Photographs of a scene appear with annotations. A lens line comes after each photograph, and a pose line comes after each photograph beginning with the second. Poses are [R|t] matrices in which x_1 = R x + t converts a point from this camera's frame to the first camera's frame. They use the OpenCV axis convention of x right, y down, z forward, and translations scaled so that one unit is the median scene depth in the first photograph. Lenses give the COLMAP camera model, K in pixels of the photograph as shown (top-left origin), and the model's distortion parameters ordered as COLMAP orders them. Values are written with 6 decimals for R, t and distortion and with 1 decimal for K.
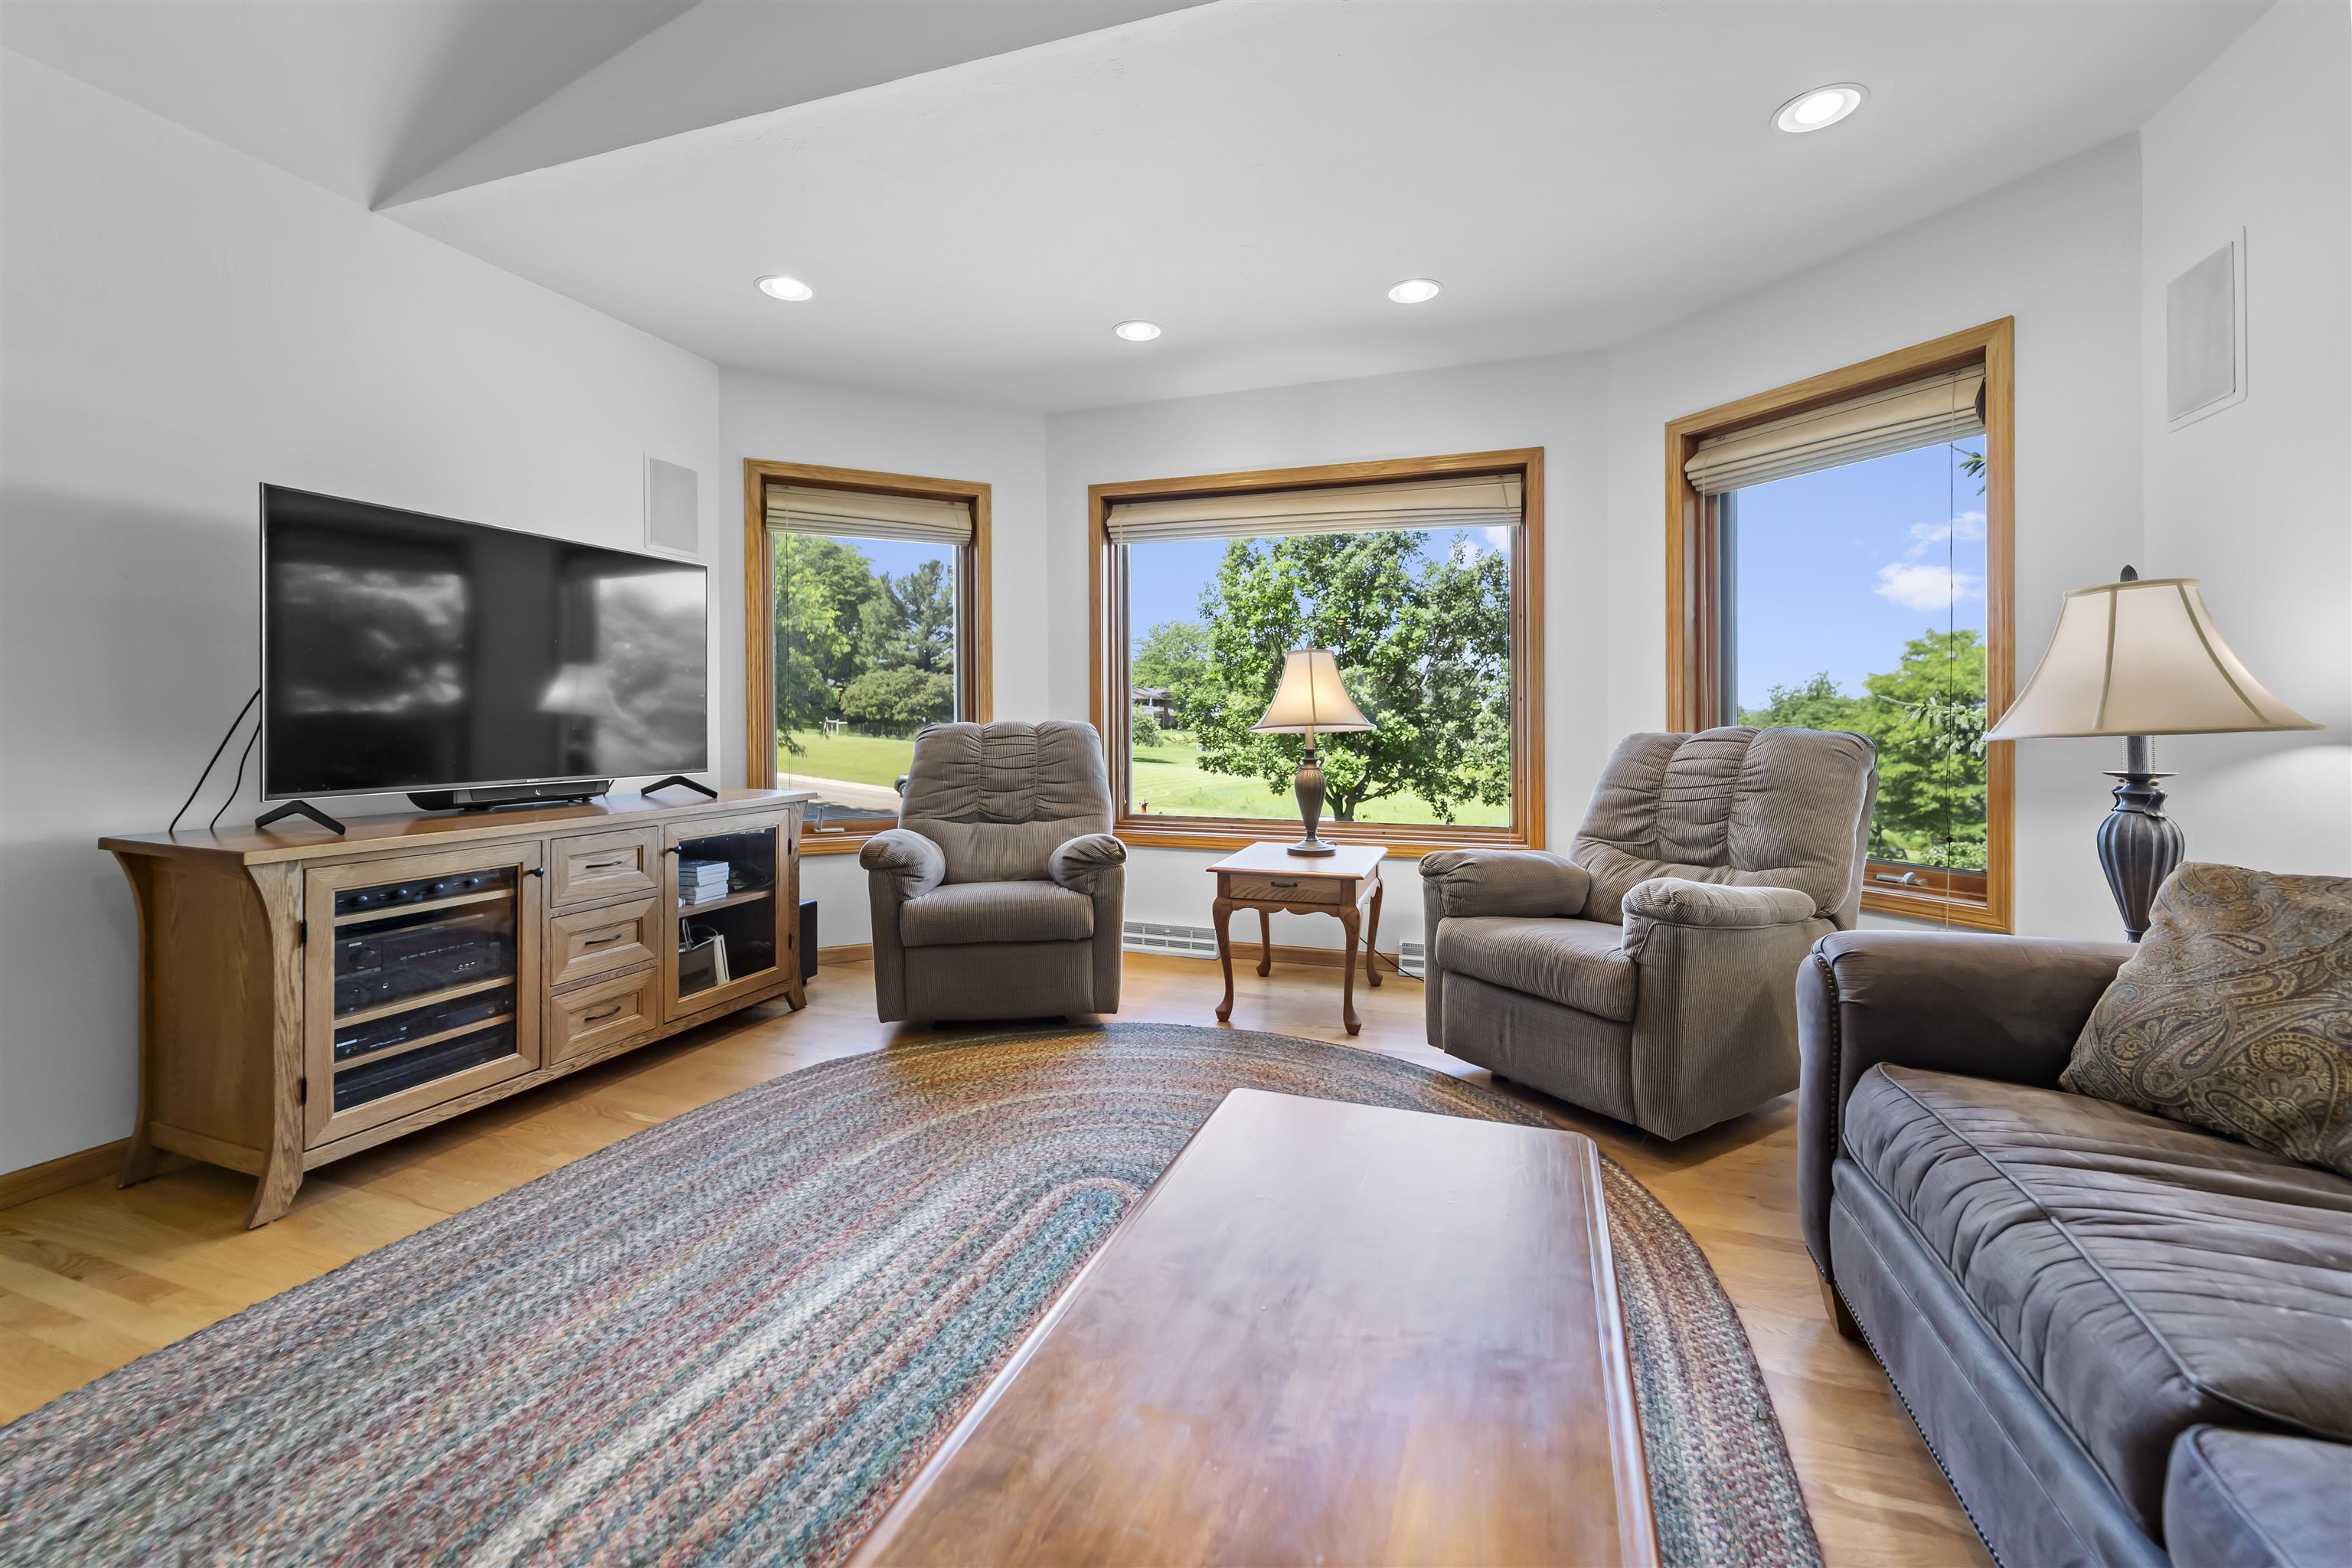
lens RADIAL K [[942.8, 0, 1119.9], [0, 942.8, 723.6], [0, 0, 1]] dist [-0.001745, -0.001330]
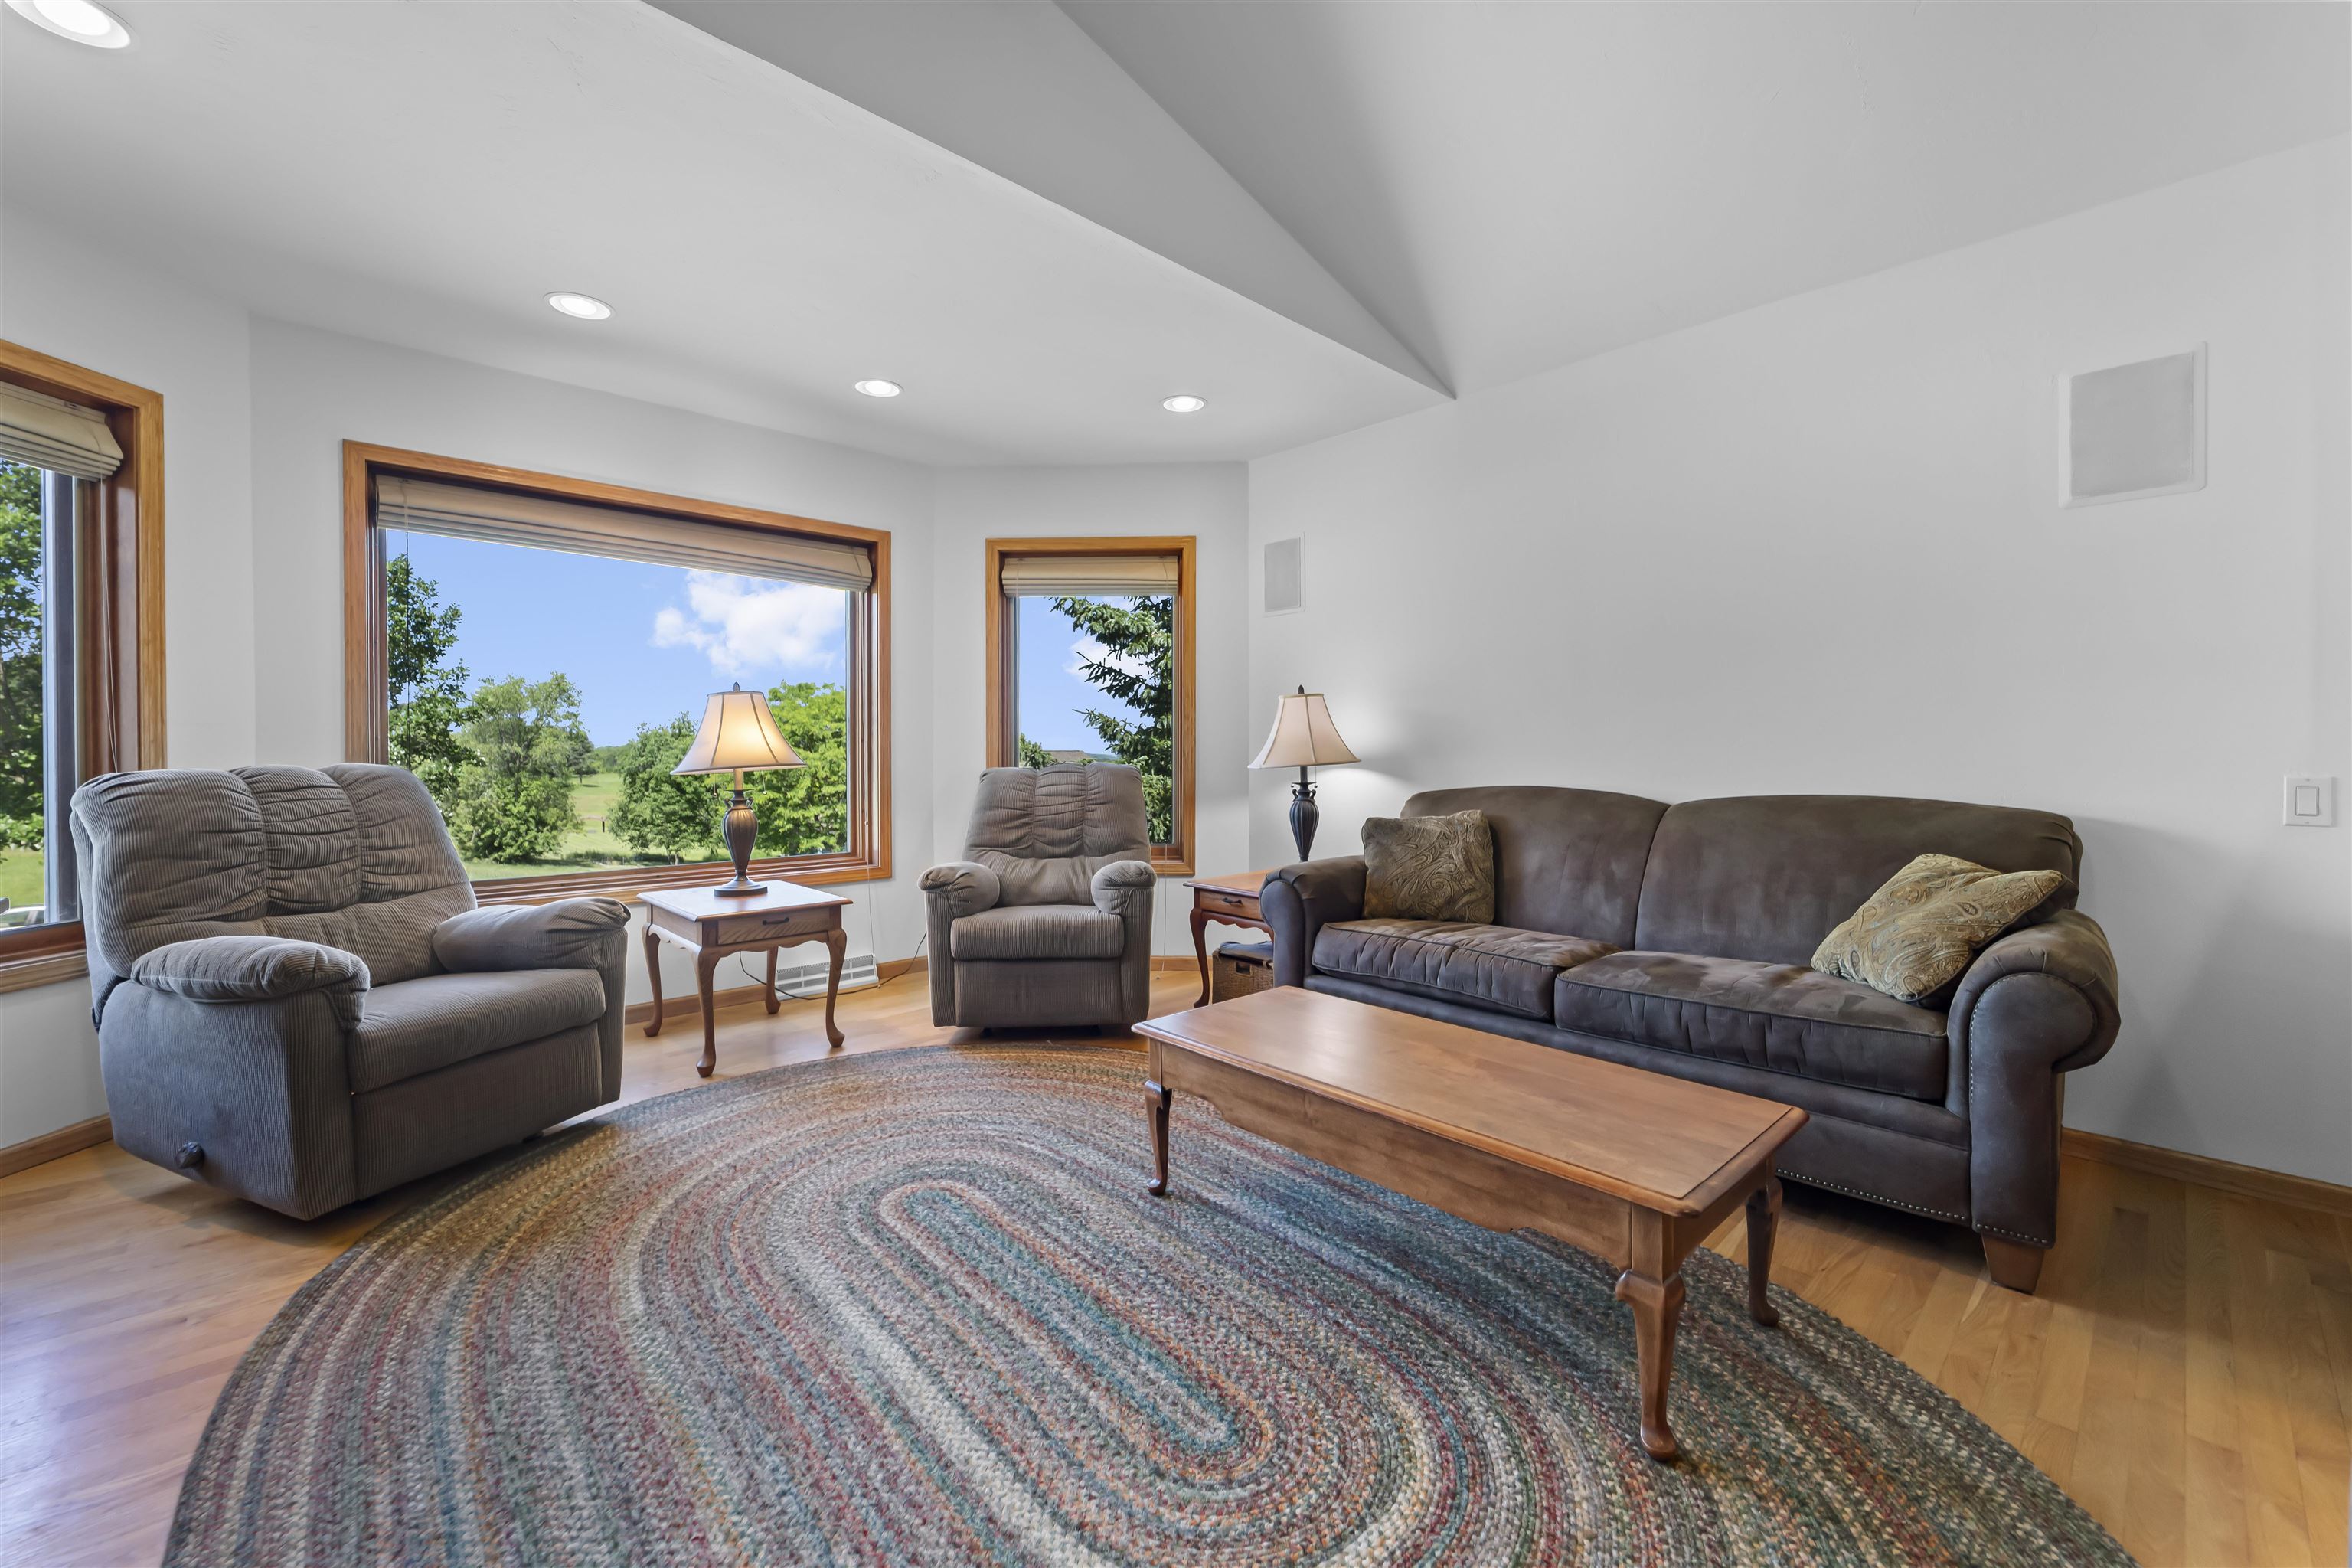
lens RADIAL K [[942.8, 0, 1167.7], [0, 942.8, 761.9], [0, 0, 1]] dist [-0.001745, -0.001330]
pose [[0.471988, -0.010547, 0.881542, -0.628749], [0.007416, 0.999941, 0.007992, -0.009208], [-0.881574, 0.002766, 0.472038, 0.167774]]
